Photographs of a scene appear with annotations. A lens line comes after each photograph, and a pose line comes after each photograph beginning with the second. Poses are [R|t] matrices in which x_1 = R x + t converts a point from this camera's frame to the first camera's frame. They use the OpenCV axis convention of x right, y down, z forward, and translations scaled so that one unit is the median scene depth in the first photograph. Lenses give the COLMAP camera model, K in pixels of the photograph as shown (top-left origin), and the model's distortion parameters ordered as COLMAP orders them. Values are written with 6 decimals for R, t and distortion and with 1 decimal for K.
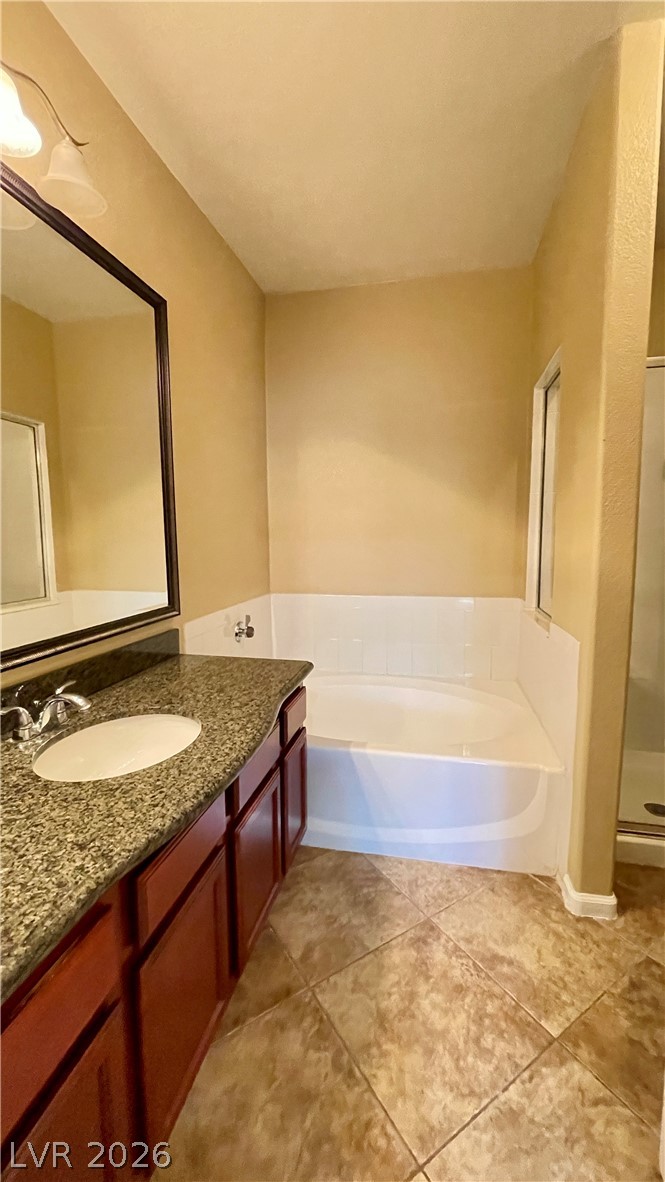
lens RADIAL K [[477.7, 0, 334.0], [0, 477.7, 583.2], [0, 0, 1]] dist [-0.002141, -0.000163]
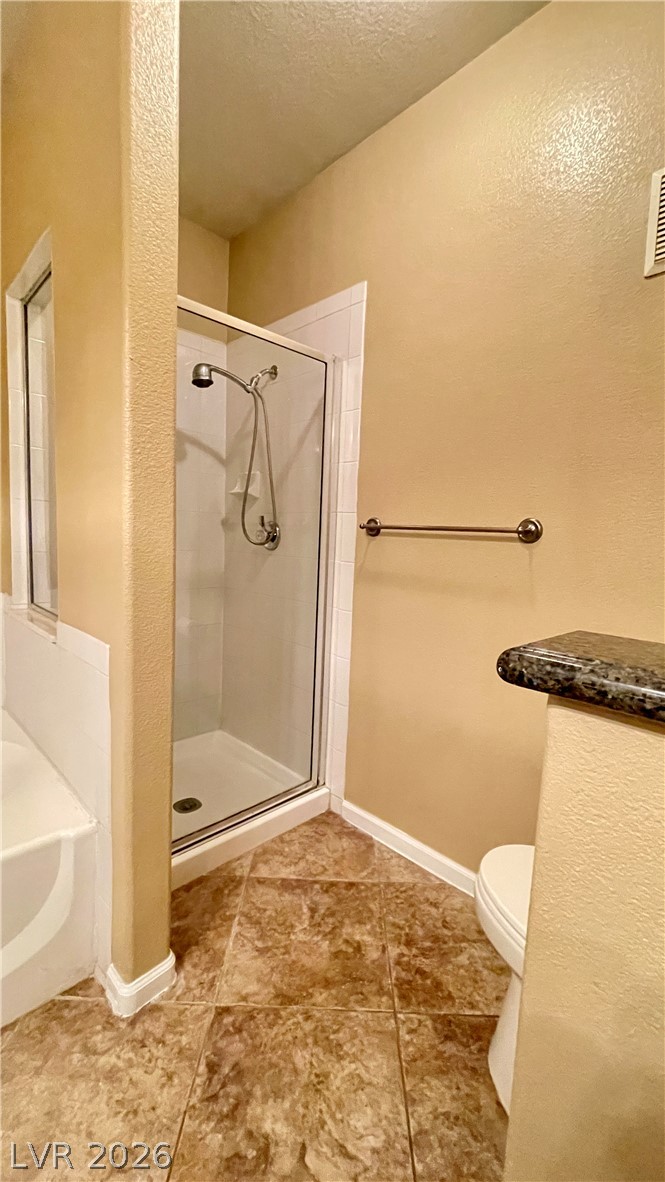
lens RADIAL K [[477.7, 0, 334.0], [0, 477.7, 583.2], [0, 0, 1]] dist [-0.002141, -0.000163]
pose [[0.547224, -0.059213, 0.834889, 0.105985], [0.044877, 0.998135, 0.041376, 0.015793], [-0.835782, 0.014825, 0.548861, 0.320707]]
